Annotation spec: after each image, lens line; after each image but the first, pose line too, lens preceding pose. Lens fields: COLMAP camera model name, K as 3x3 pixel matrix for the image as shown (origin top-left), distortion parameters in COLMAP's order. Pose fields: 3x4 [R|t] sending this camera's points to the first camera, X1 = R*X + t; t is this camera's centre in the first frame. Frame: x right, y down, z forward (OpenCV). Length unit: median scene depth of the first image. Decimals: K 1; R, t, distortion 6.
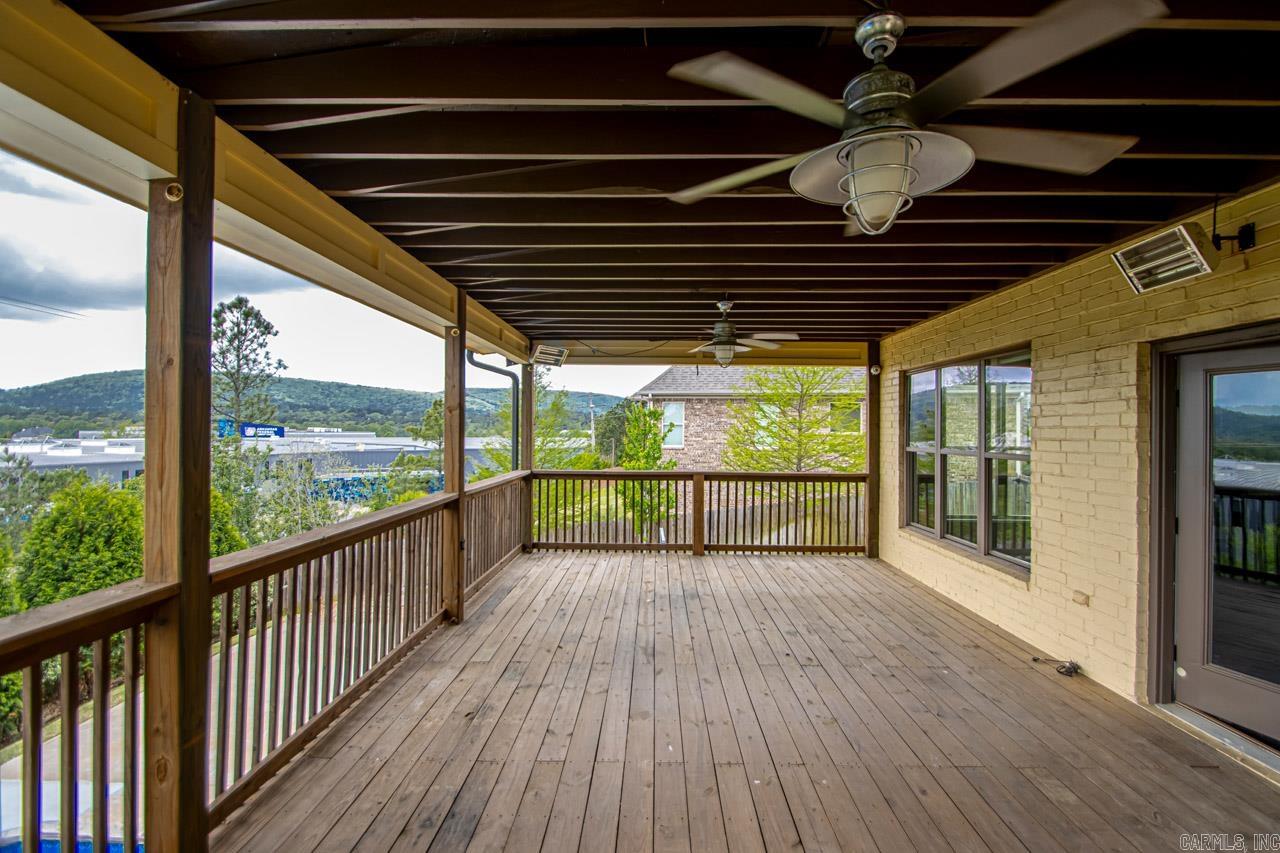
lens RADIAL K [[599.9, 0, 643.1], [0, 599.9, 427.8], [0, 0, 1]] dist [0.004318, -0.003300]
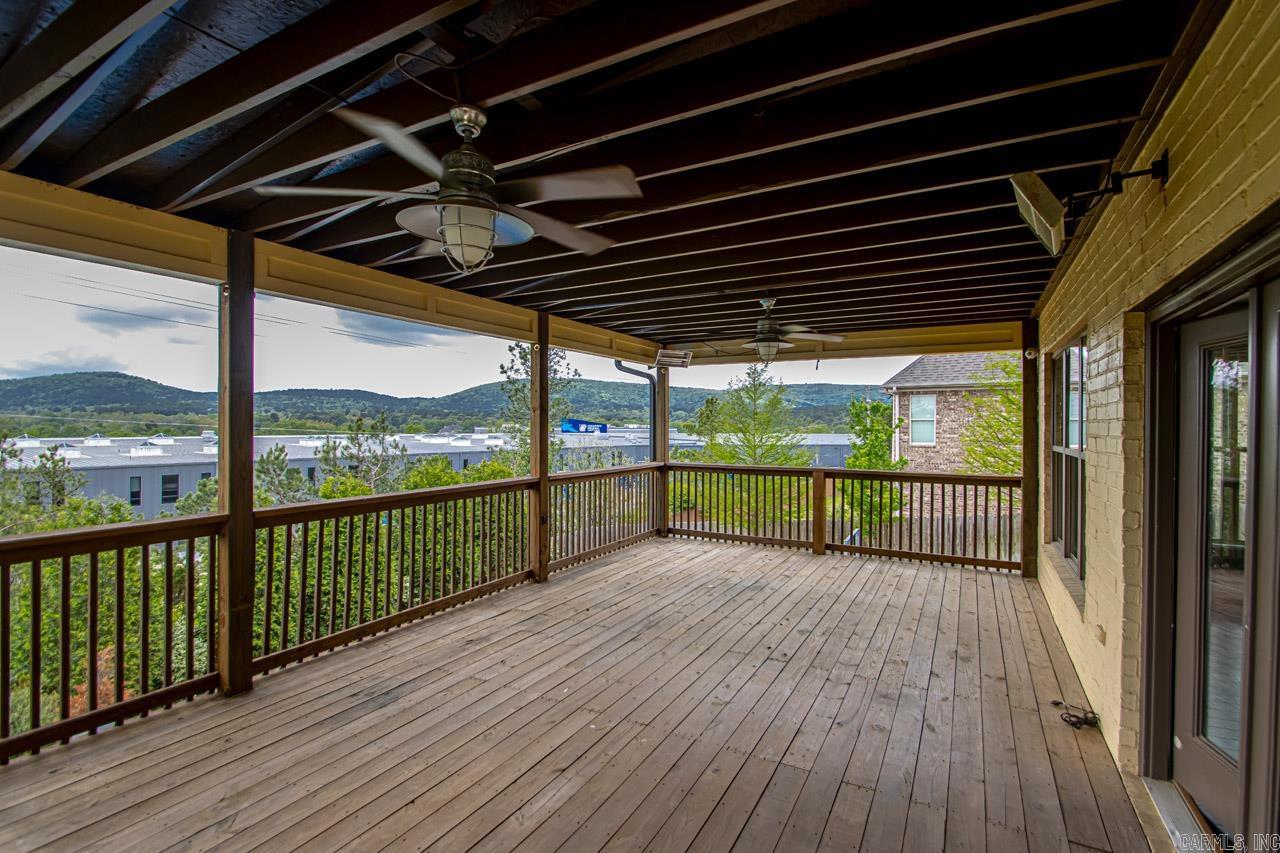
lens RADIAL K [[599.9, 0, 645.4], [0, 599.9, 424.1], [0, 0, 1]] dist [0.004318, -0.003300]
pose [[0.883678, -0.003116, -0.468085, 0.402335], [0.002971, 0.999995, -0.001048, 0.001594], [0.468086, -0.000465, 0.883683, 0.008499]]
